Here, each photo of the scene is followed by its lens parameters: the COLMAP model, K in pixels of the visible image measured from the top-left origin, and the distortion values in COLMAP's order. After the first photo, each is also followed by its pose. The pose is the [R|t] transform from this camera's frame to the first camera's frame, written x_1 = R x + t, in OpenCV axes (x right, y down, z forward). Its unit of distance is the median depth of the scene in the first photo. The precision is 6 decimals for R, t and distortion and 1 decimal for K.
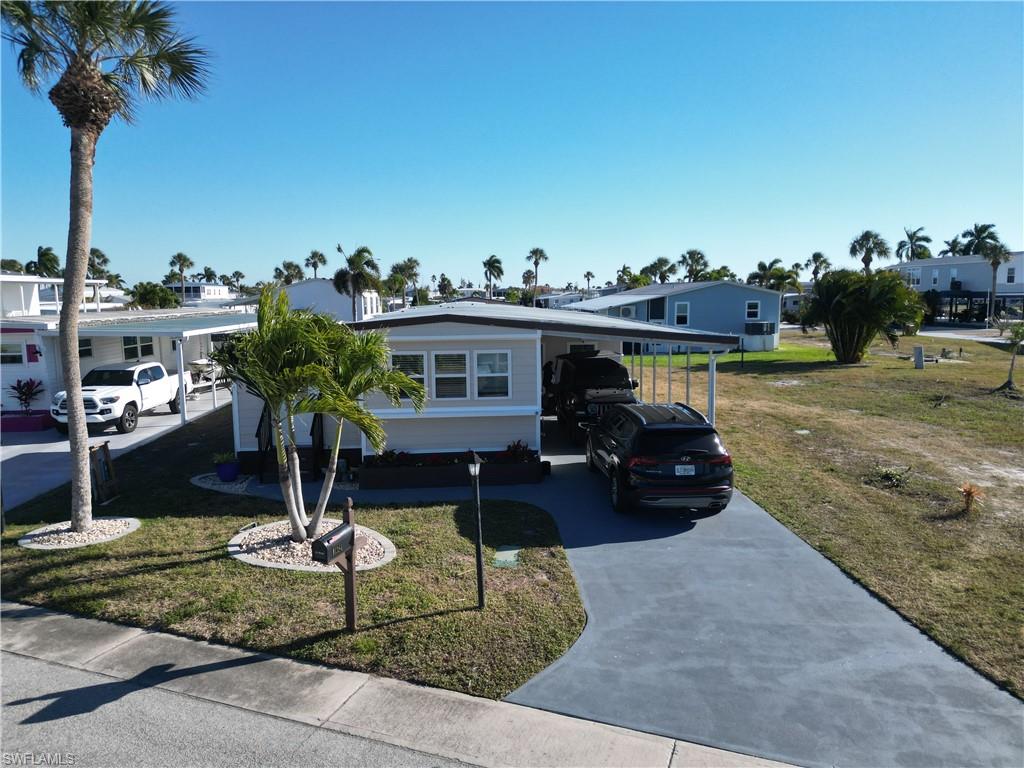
lens RADIAL K [[725.5, 0, 512.0], [0, 725.5, 384.0], [0, 0, 1]] dist [0.067008, -0.062160]
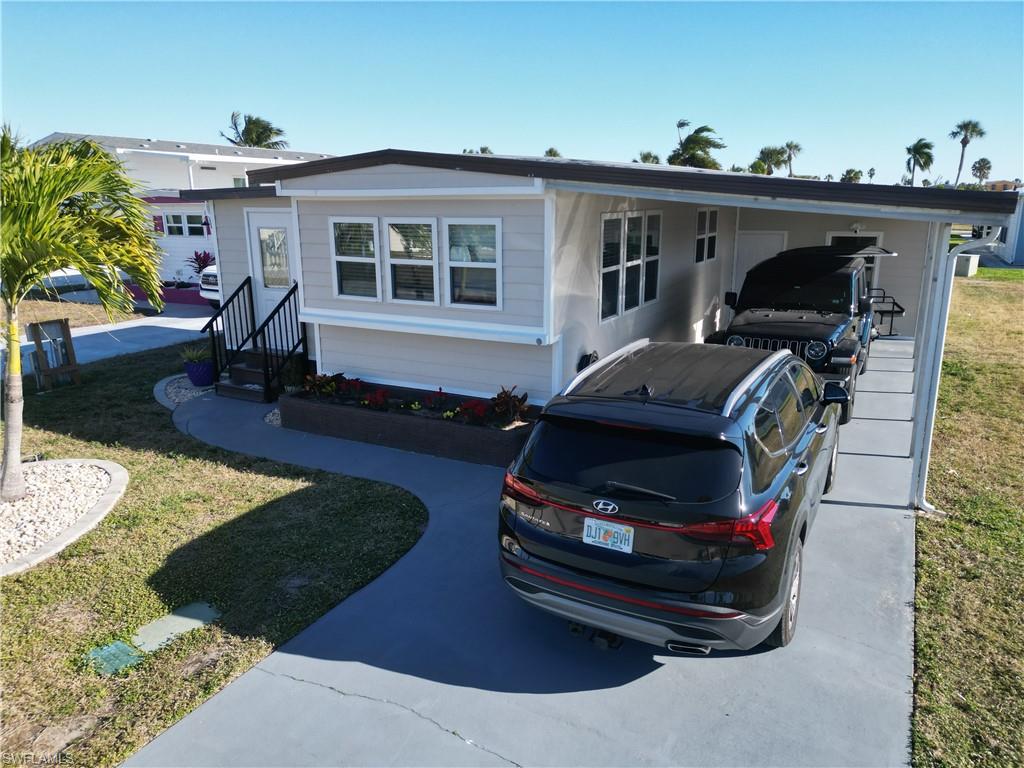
lens RADIAL K [[725.5, 0, 512.0], [0, 725.5, 384.0], [0, 0, 1]] dist [0.067008, -0.062160]
pose [[0.848529, 0.135379, -0.511538, 0.374368], [-0.069777, 0.986903, 0.145440, -0.006660], [0.524528, -0.087717, 0.846862, 0.671271]]
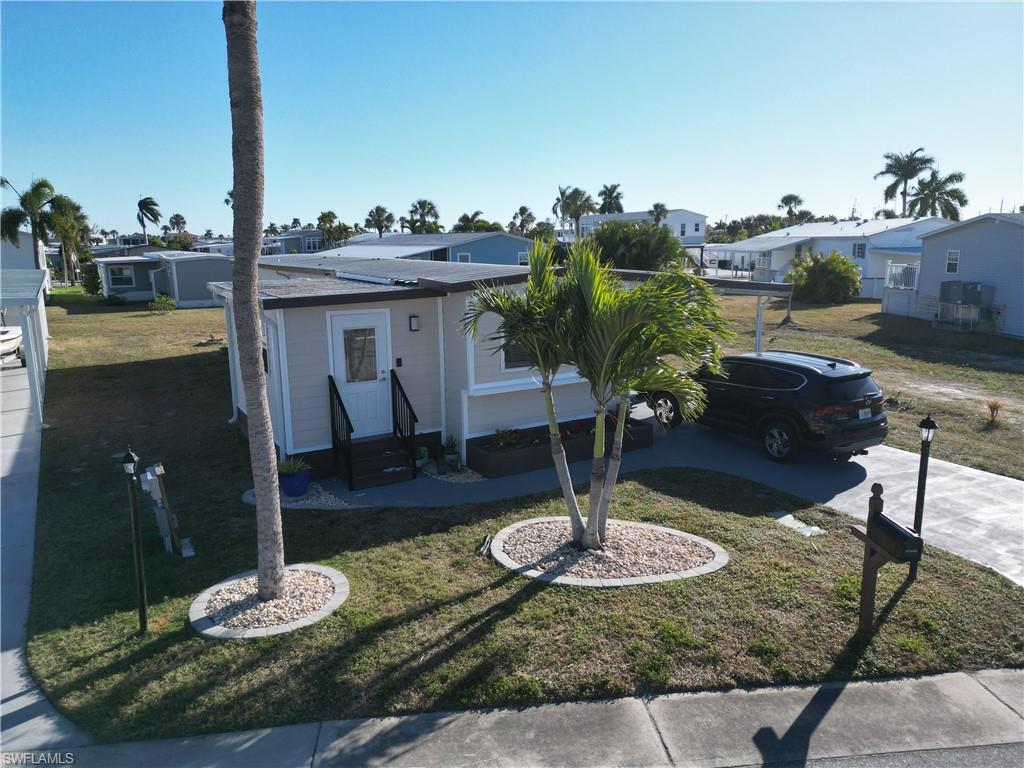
lens RADIAL K [[725.5, 0, 512.0], [0, 725.5, 384.0], [0, 0, 1]] dist [0.067008, -0.062160]
pose [[0.880424, -0.087790, 0.465989, -0.694296], [0.056850, 0.995166, 0.080073, -0.037179], [-0.470766, -0.044007, 0.881160, 0.312187]]
